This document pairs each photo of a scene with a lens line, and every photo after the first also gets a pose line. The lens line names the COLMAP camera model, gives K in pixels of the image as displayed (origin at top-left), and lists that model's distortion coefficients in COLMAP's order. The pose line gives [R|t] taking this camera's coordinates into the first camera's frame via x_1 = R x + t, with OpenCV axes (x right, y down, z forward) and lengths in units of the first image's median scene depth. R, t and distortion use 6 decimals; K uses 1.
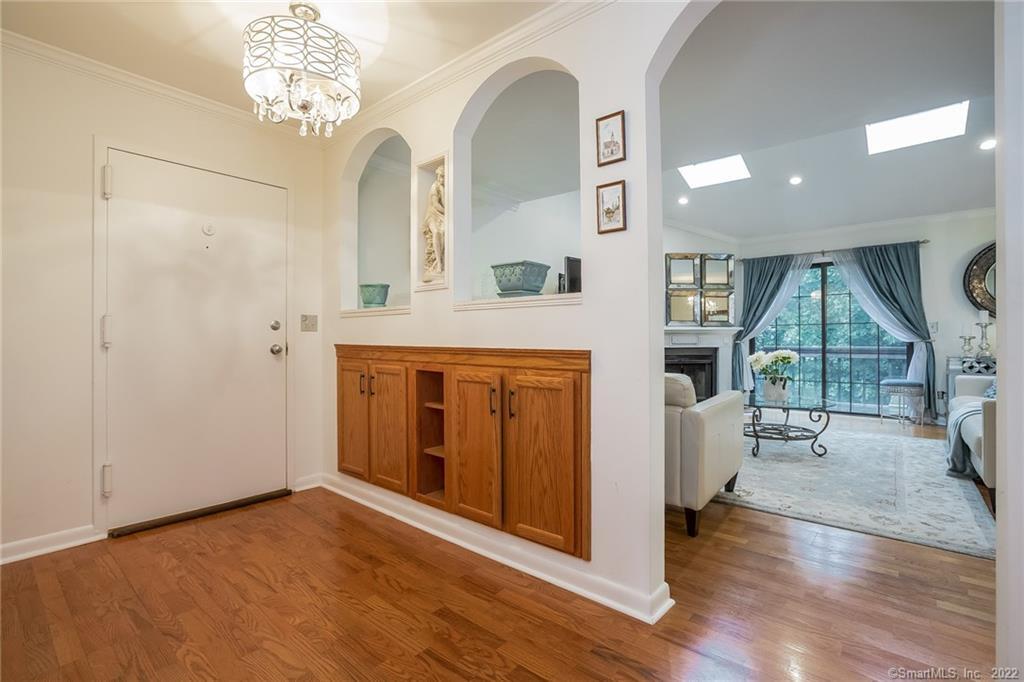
lens RADIAL K [[464.9, 0, 486.2], [0, 464.9, 342.9], [0, 0, 1]] dist [-0.020430, 0.003945]
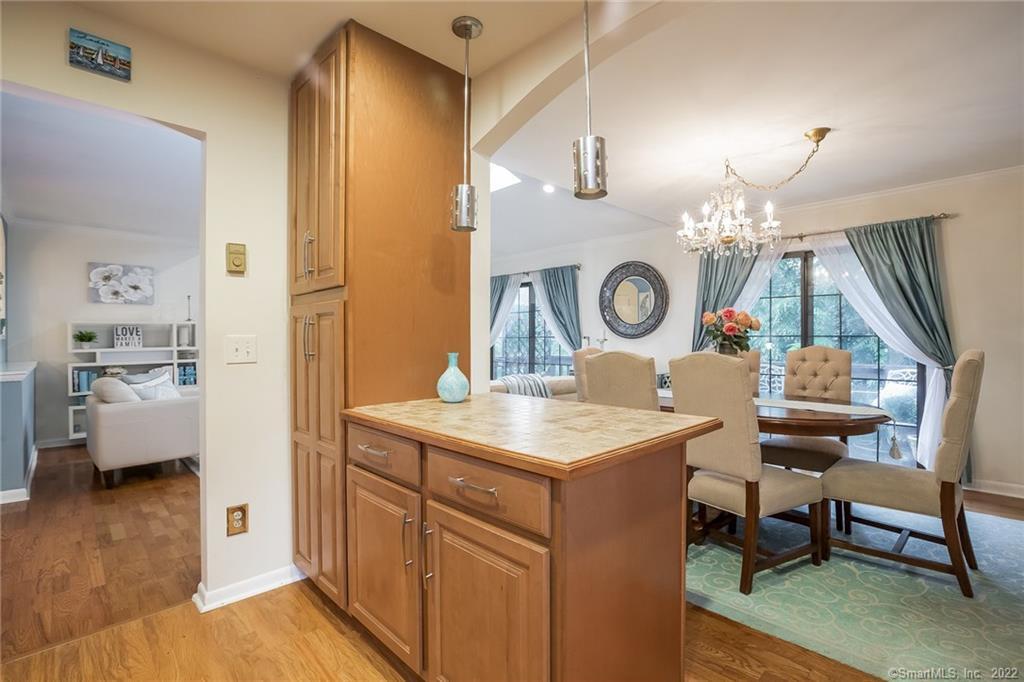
lens RADIAL K [[482.7, 0, 516.8], [0, 482.7, 337.5], [0, 0, 1]] dist [-0.043195, 0.017182]
pose [[0.996946, -0.000027, -0.078096, 0.878928], [-0.000710, 0.999956, -0.009400, -0.031971], [0.078093, 0.009427, 0.996902, -0.189483]]
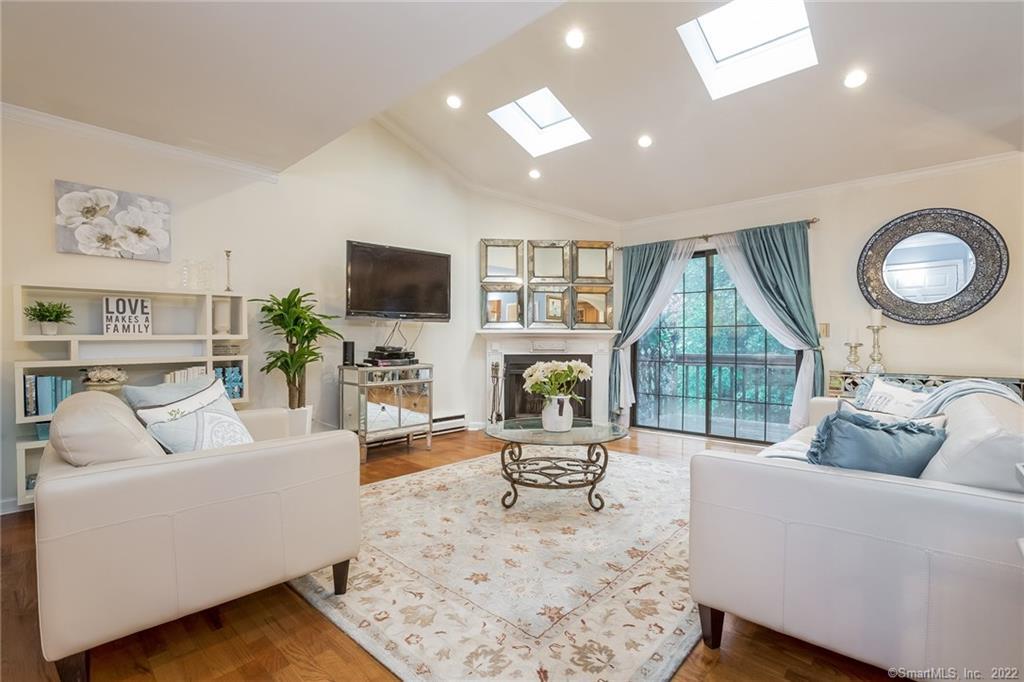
lens RADIAL K [[464.9, 0, 510.9], [0, 464.9, 341.1], [0, 0, 1]] dist [-0.020430, 0.003945]
pose [[0.999606, 0.004267, -0.027746, 0.456632], [-0.004451, 0.999969, -0.006561, -0.009384], [0.027717, 0.006682, 0.999593, 0.203339]]
